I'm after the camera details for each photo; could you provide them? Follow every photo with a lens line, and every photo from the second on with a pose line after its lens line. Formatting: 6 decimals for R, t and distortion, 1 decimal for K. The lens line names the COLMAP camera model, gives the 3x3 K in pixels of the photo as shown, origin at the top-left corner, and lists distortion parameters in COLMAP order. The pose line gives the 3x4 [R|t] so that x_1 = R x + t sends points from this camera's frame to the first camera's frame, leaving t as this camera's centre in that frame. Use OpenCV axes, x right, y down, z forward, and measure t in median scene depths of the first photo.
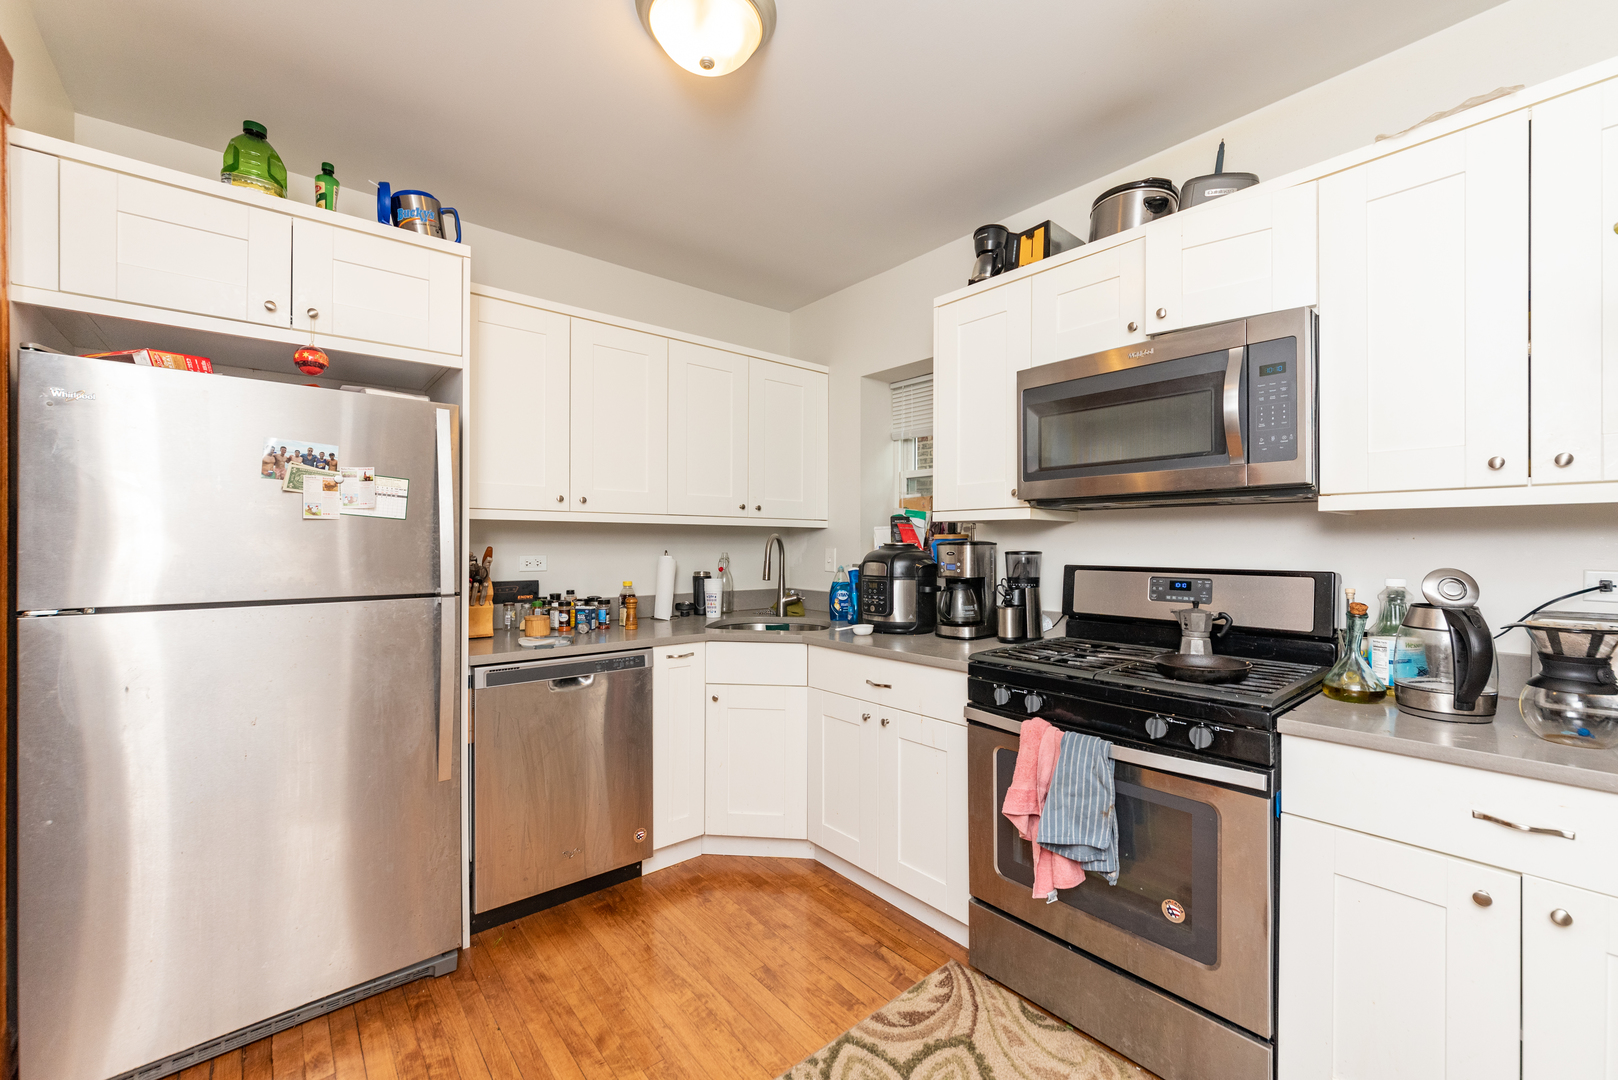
lens RADIAL K [[655.9, 0, 809.0], [0, 655.9, 540.0], [0, 0, 1]] dist [-0.001477, -0.000482]
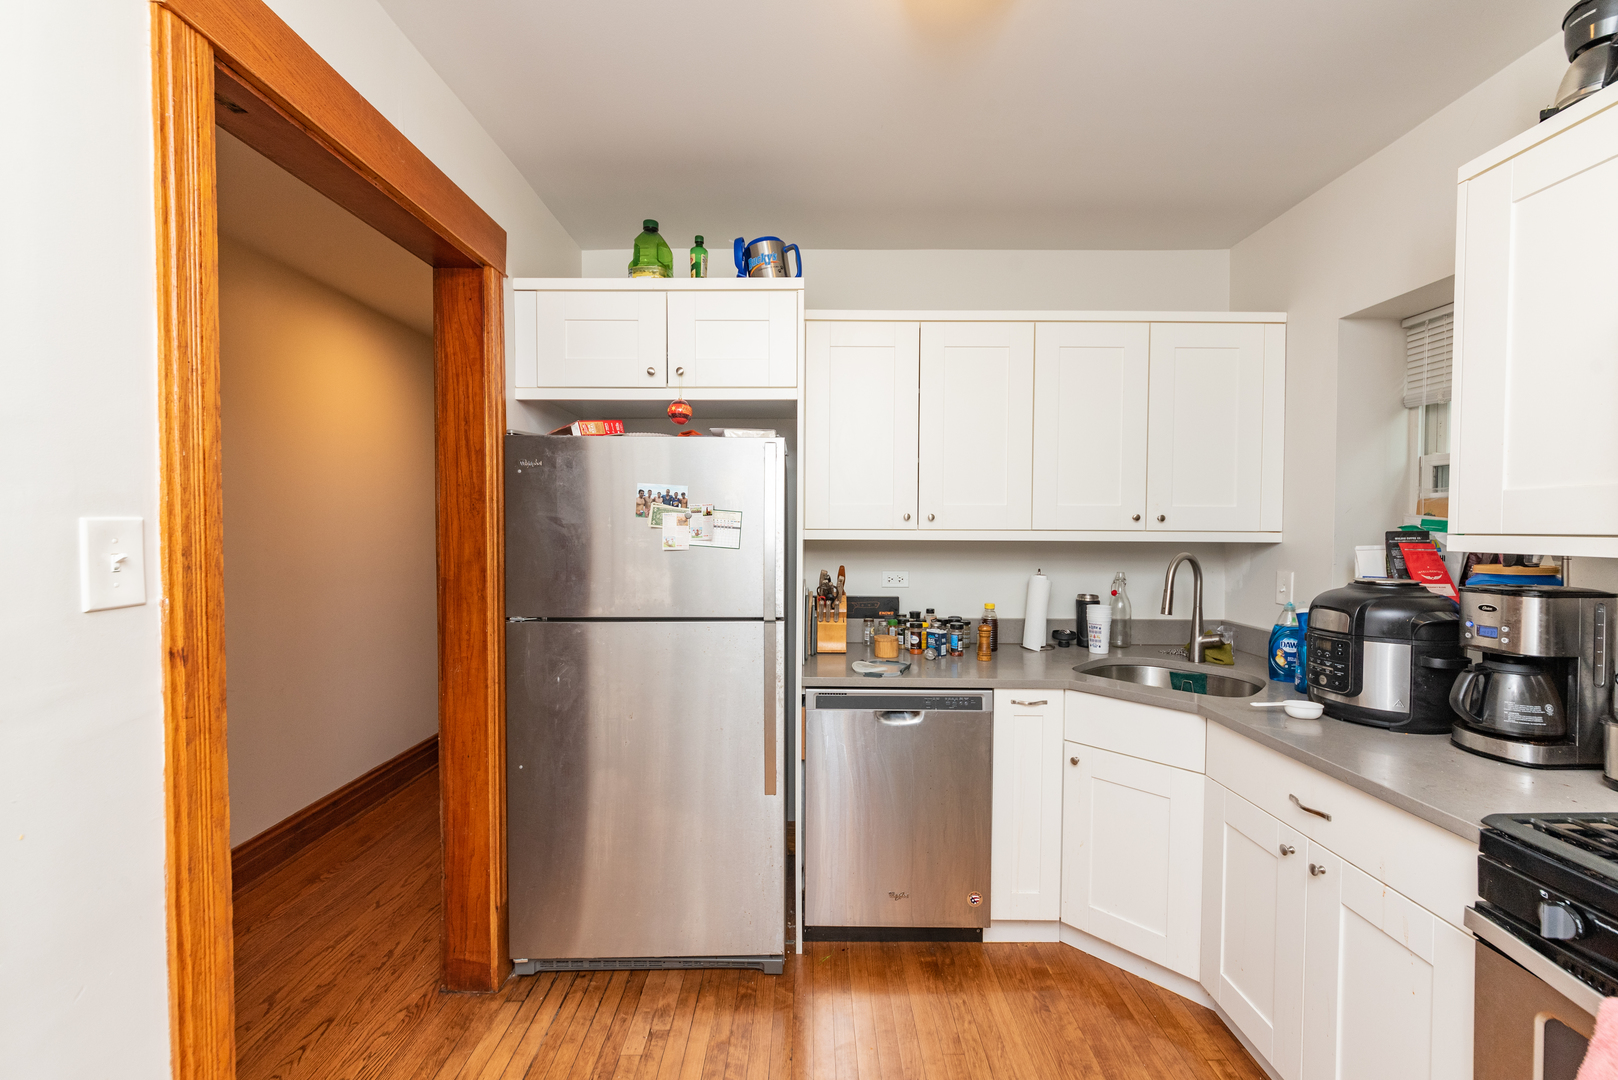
lens RADIAL K [[655.9, 0, 809.0], [0, 655.9, 540.0], [0, 0, 1]] dist [-0.001477, -0.000482]
pose [[0.765496, 0.015216, -0.643261, 0.126868], [0.001439, 0.999677, 0.025359, -0.054129], [0.643440, -0.020338, 0.765227, 0.179472]]
